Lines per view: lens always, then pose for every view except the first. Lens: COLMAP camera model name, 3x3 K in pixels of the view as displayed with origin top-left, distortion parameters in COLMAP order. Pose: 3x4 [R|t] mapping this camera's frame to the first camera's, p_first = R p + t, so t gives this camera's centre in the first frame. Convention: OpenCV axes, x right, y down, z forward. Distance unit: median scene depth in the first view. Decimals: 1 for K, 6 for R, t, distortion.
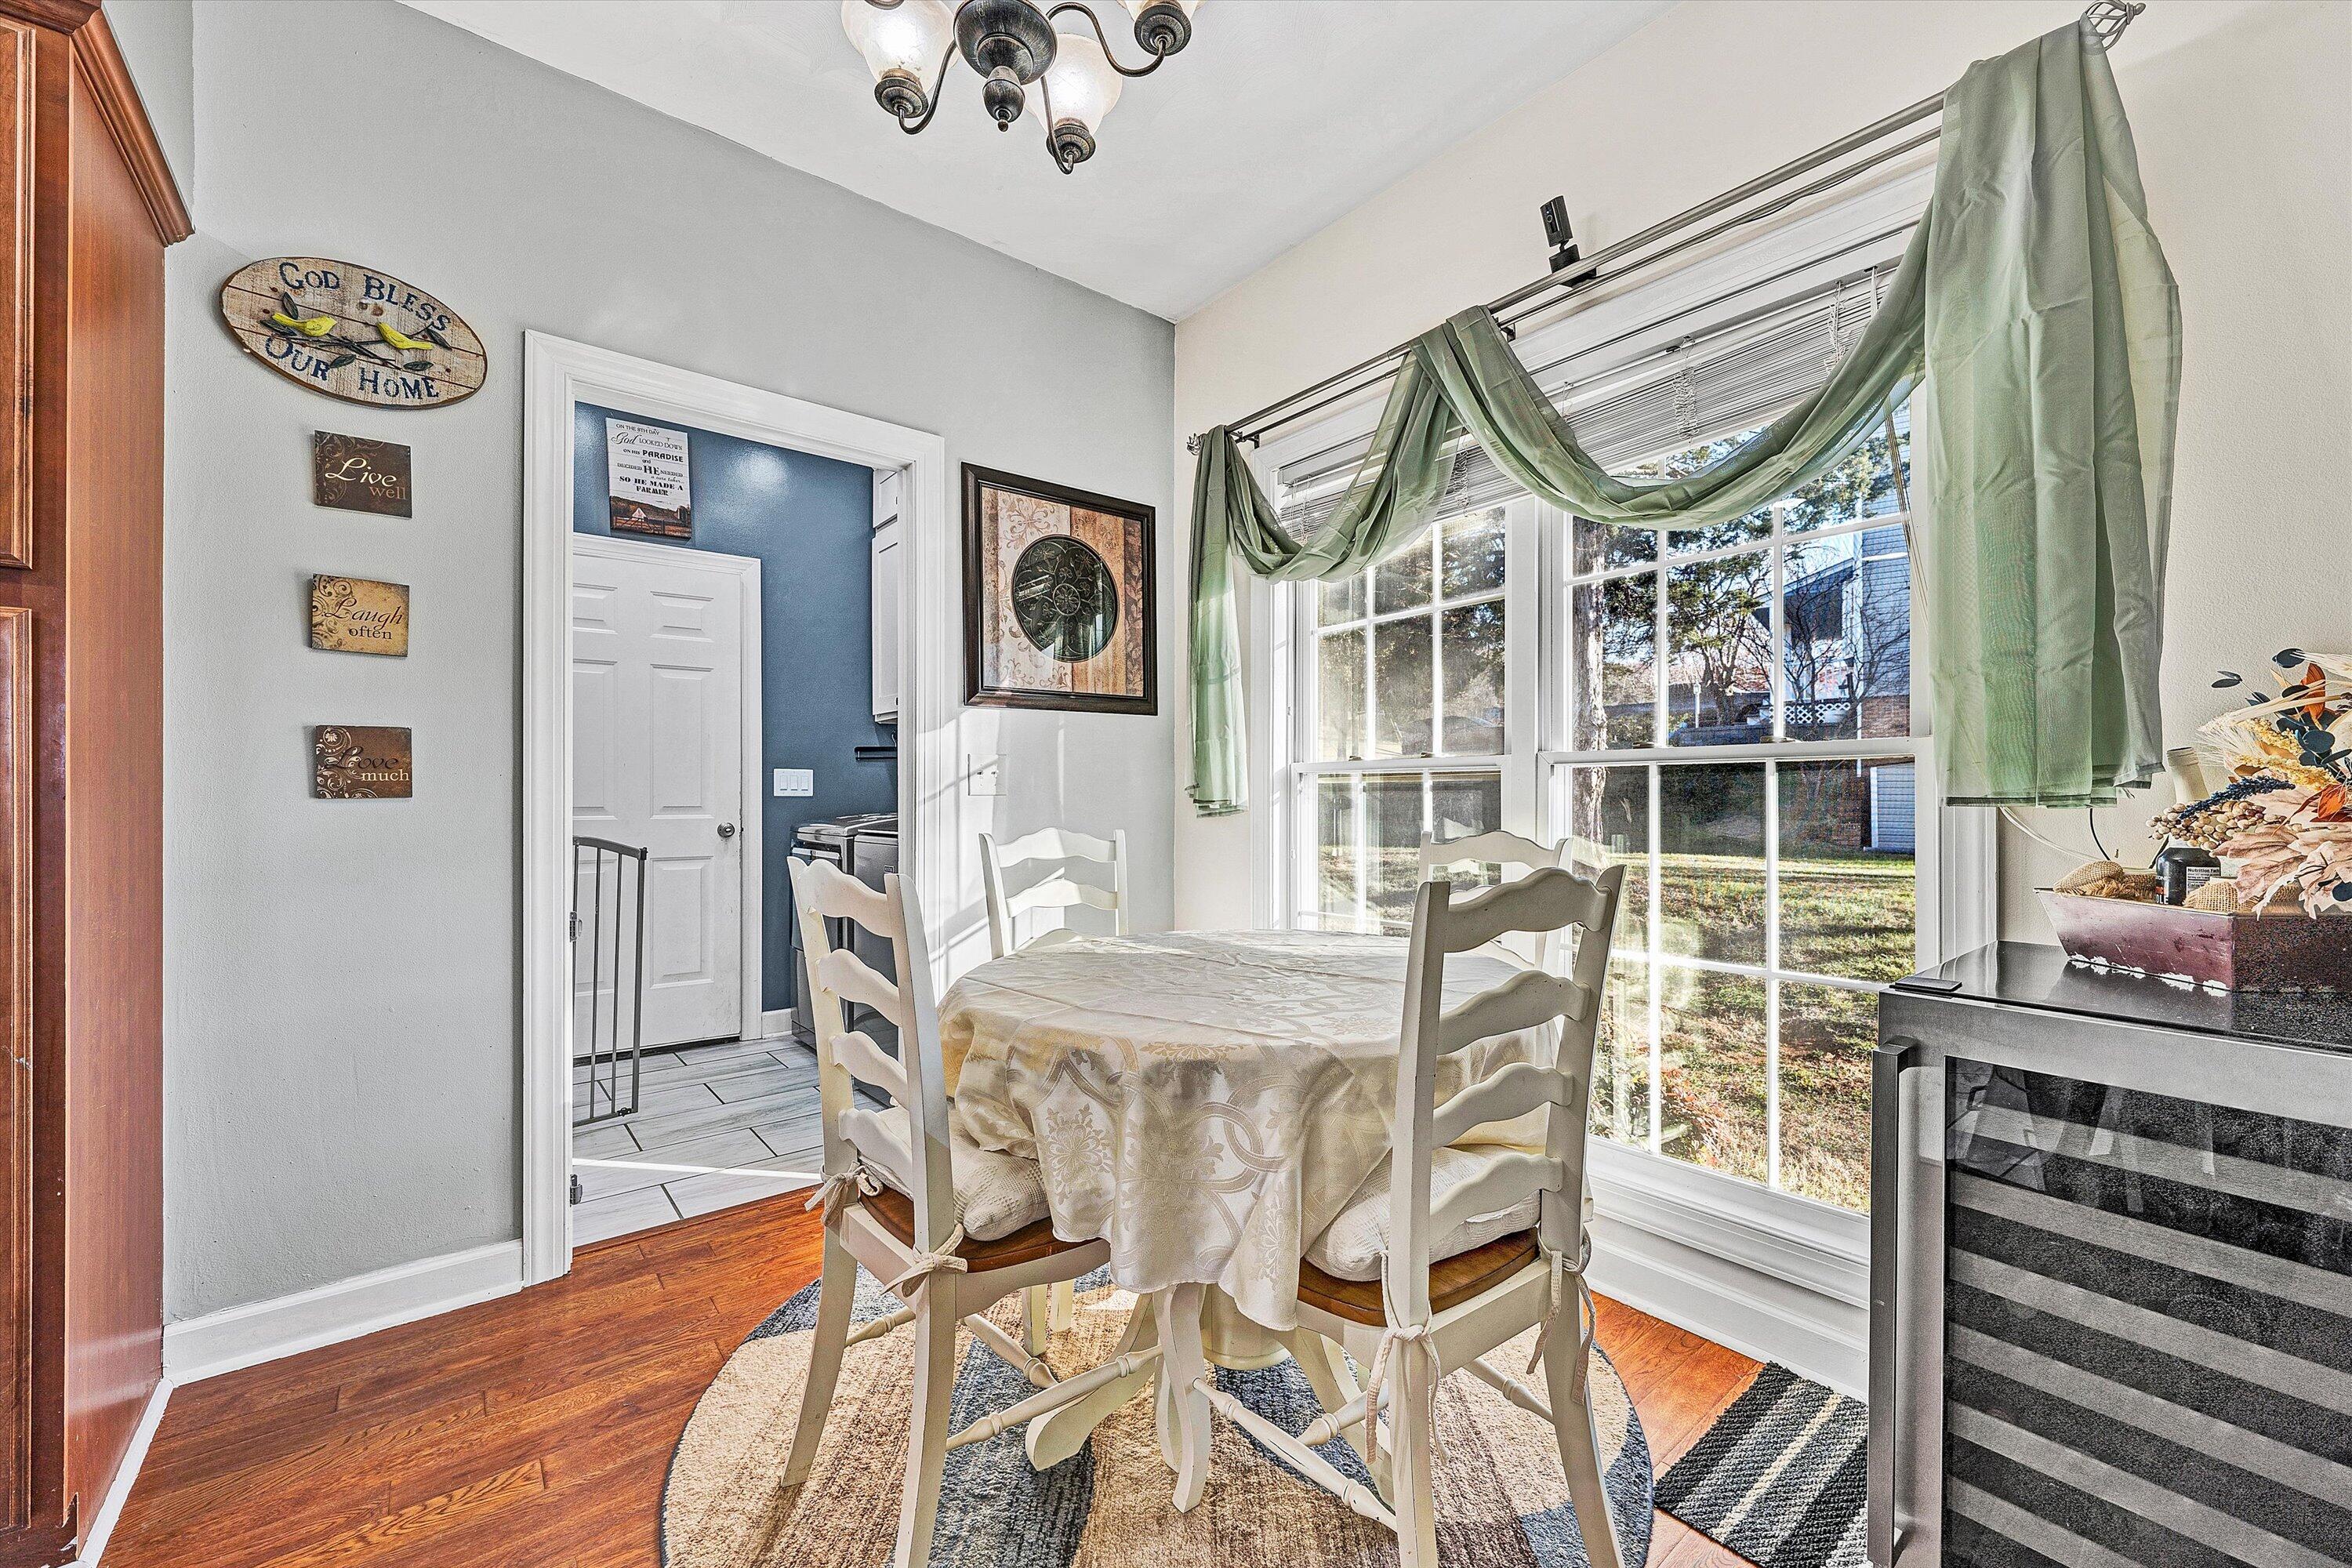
lens RADIAL K [[913.3, 0, 1189.6], [0, 913.3, 791.5], [0, 0, 1]] dist [0.002254, -0.000420]
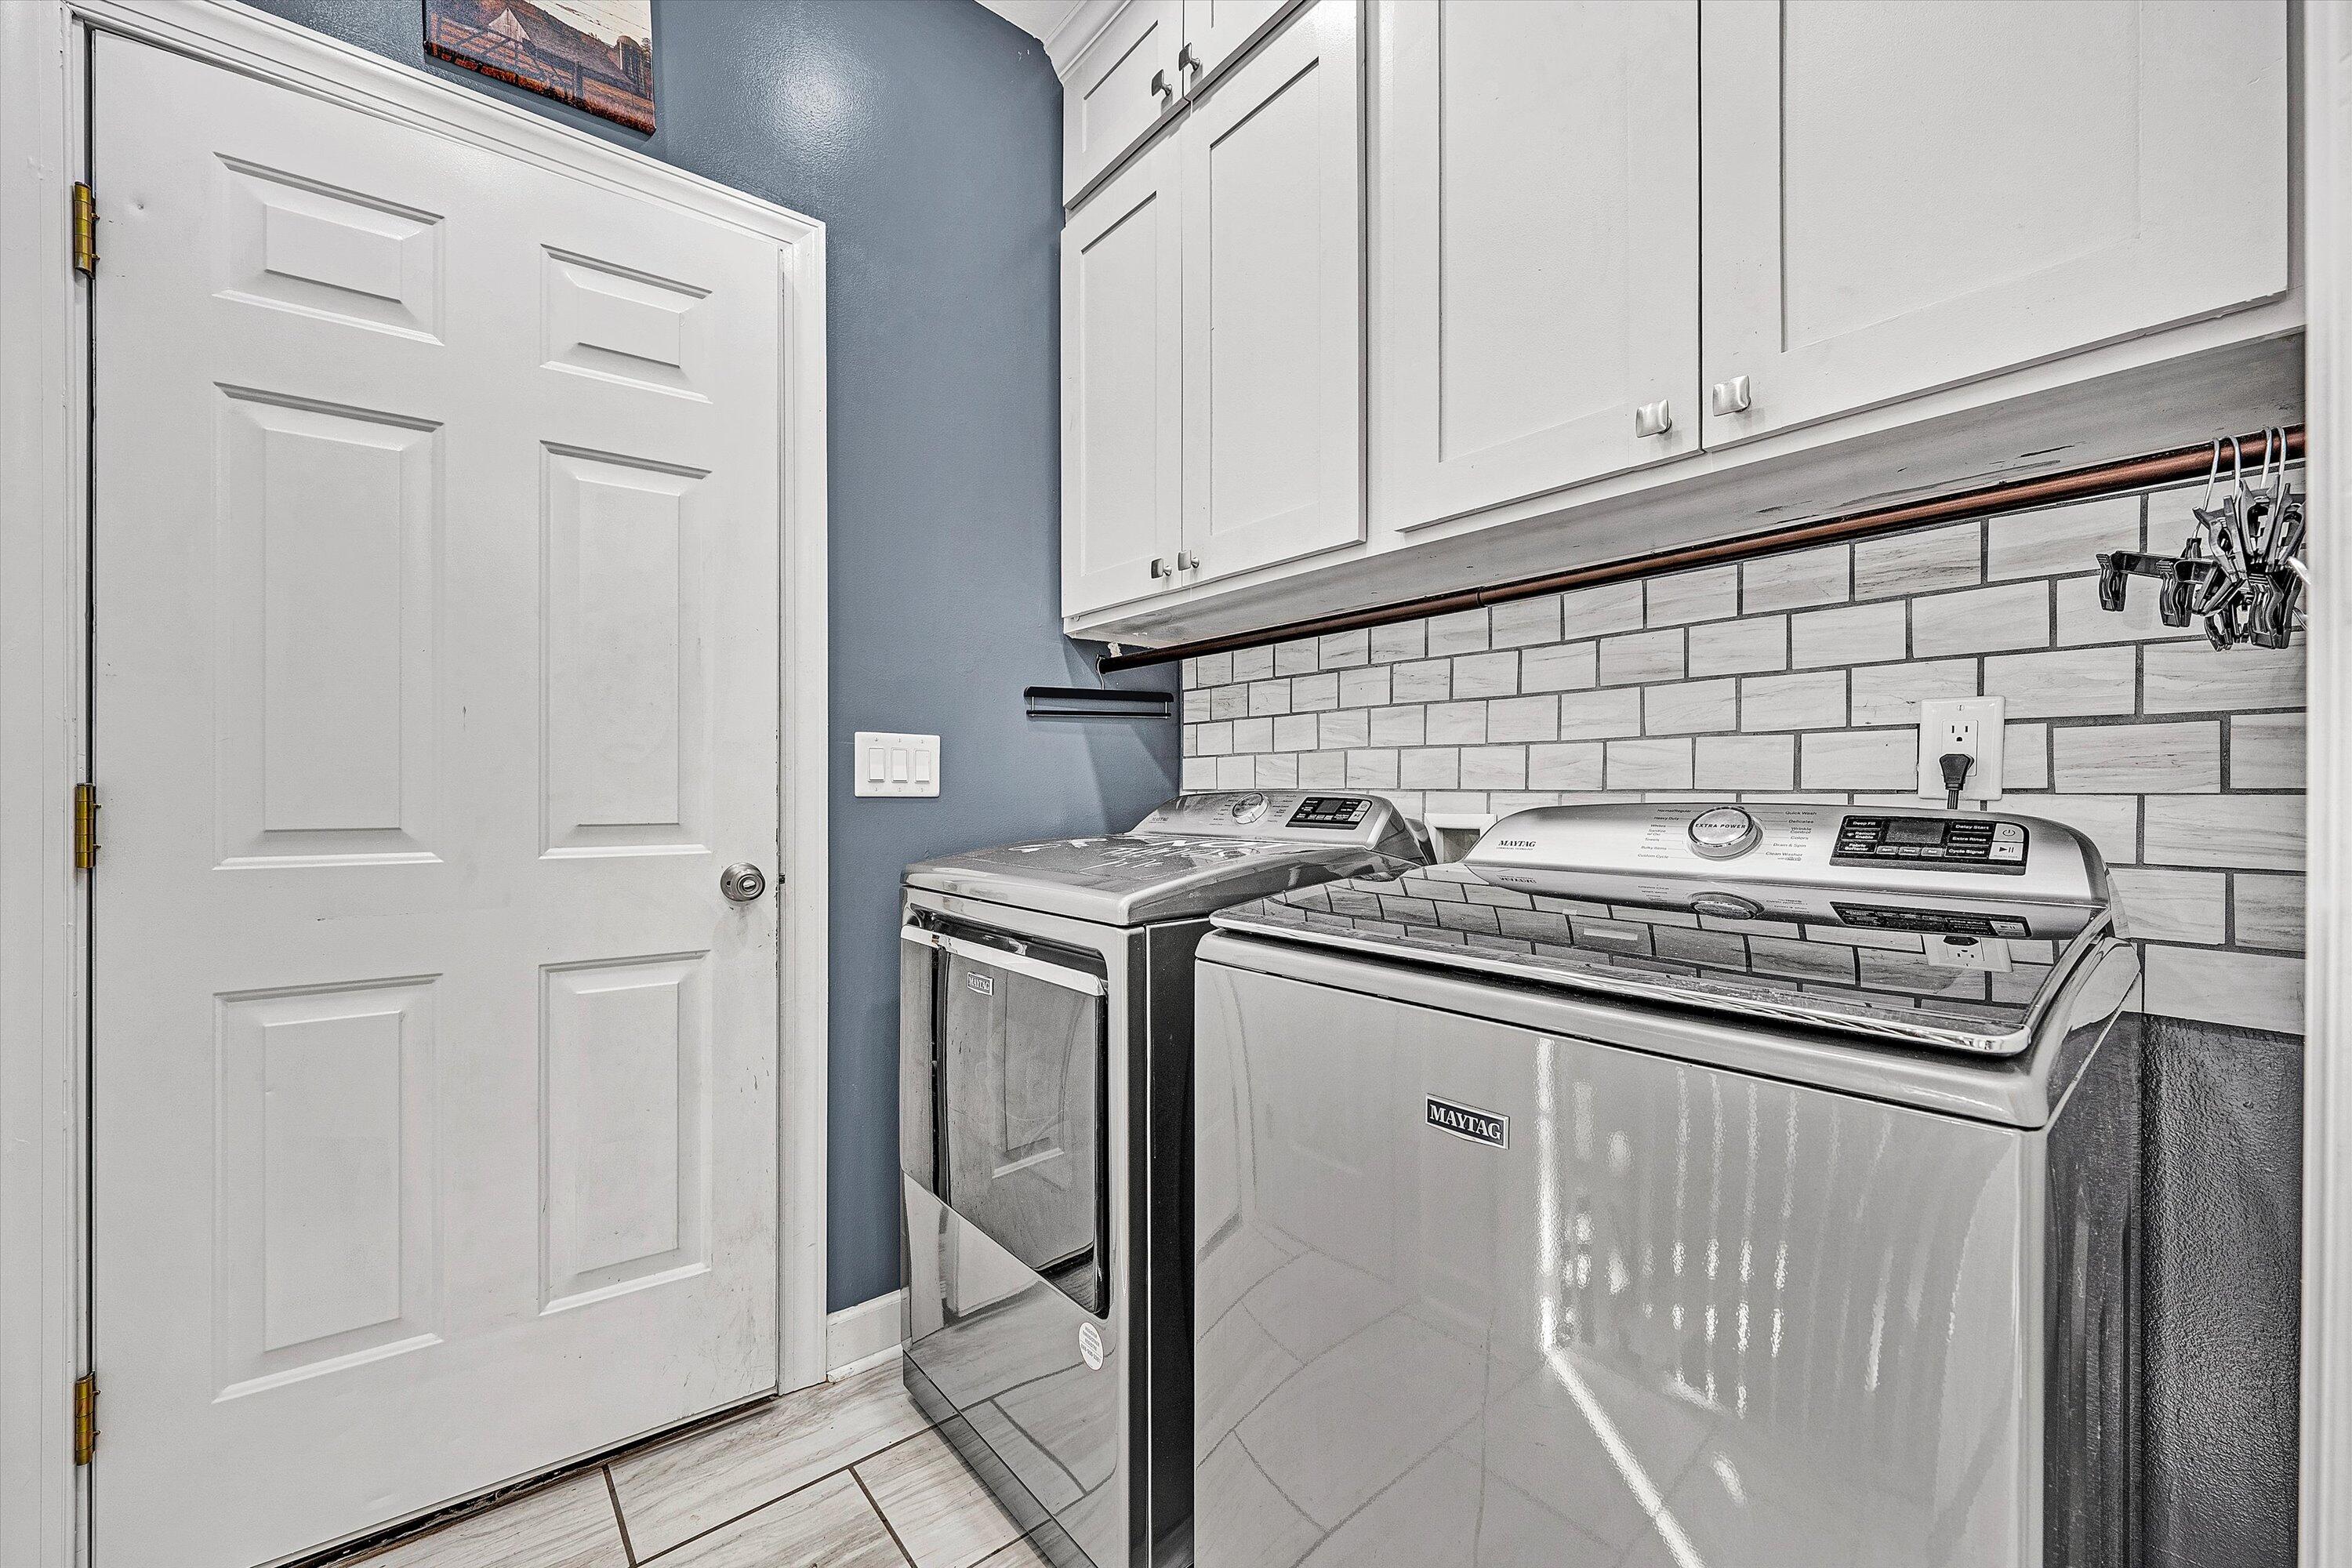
lens RADIAL K [[913.3, 0, 1183.2], [0, 913.3, 795.5], [0, 0, 1]] dist [0.002254, -0.000420]
pose [[0.999971, 0.005768, -0.004935, -0.451434], [-0.005726, 0.999948, 0.008471, 0.000659], [0.004984, -0.008443, 0.999952, 0.868706]]
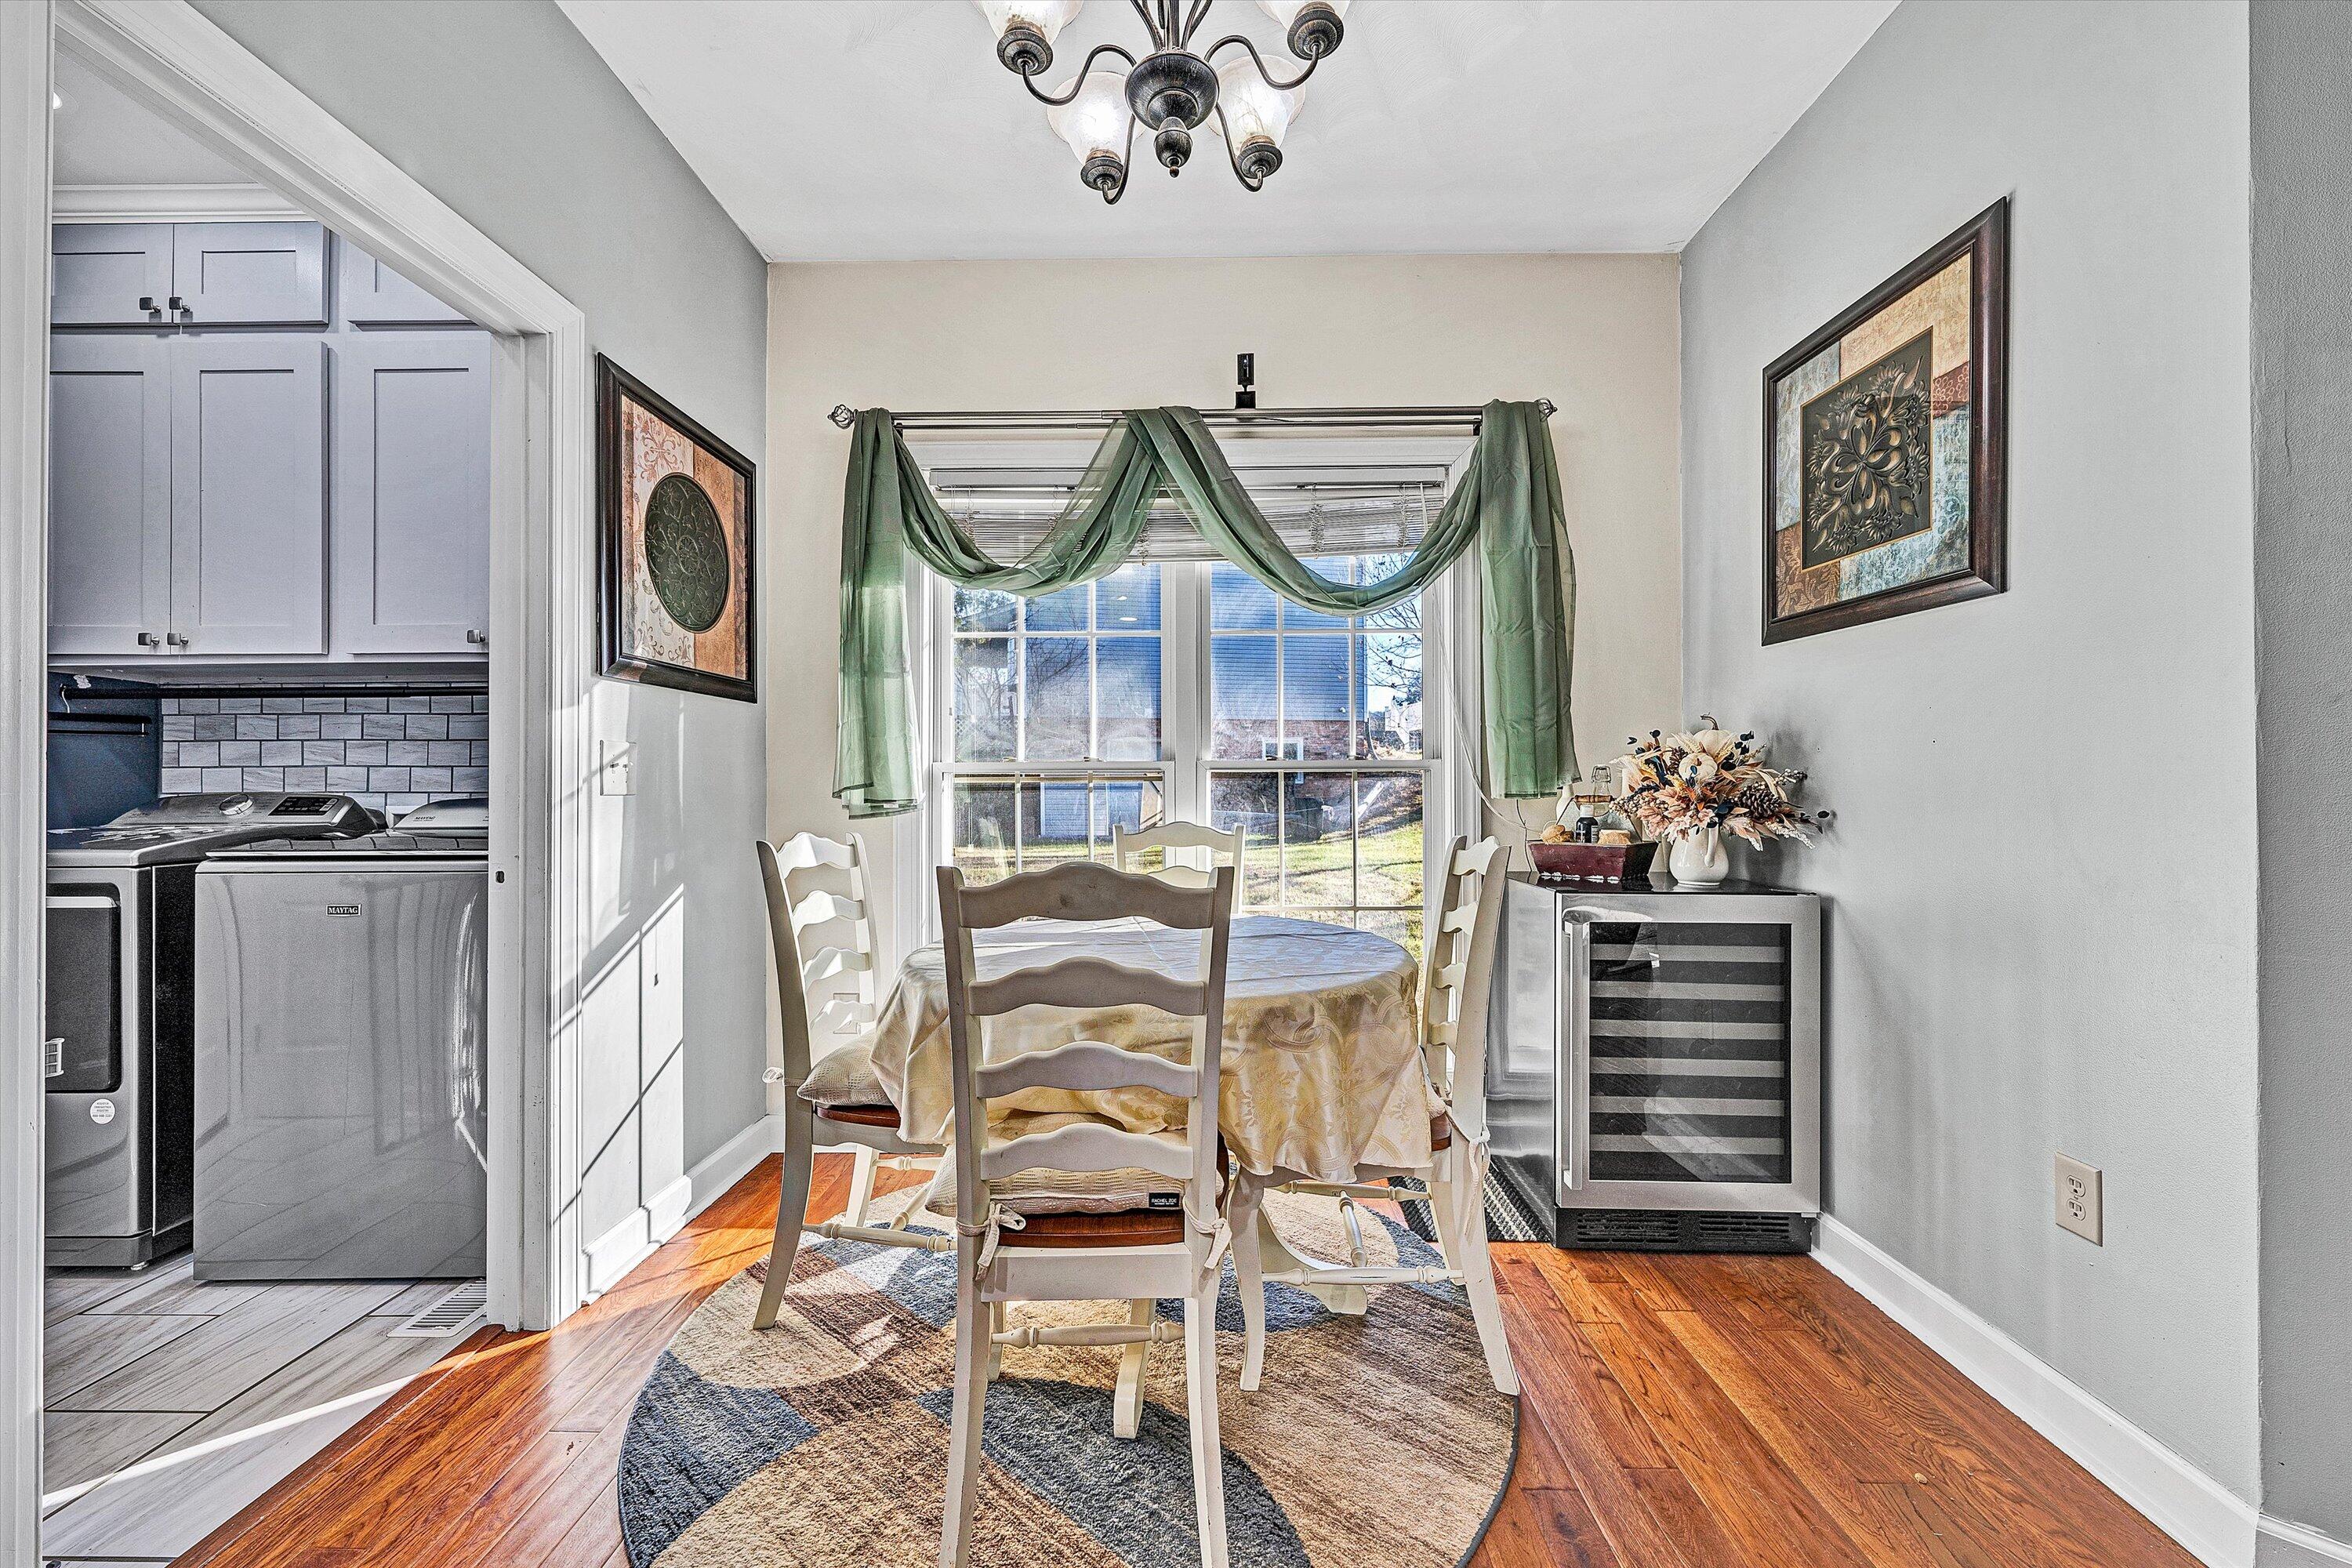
lens RADIAL K [[913.3, 0, 1176.1], [0, 913.3, 782.7], [0, 0, 1]] dist [0.002254, -0.000420]
pose [[0.650854, 0.008857, 0.759151, -0.494480], [0.000017, 0.999932, -0.011681, 0.002797], [-0.759203, 0.007615, 0.650810, 0.146553]]
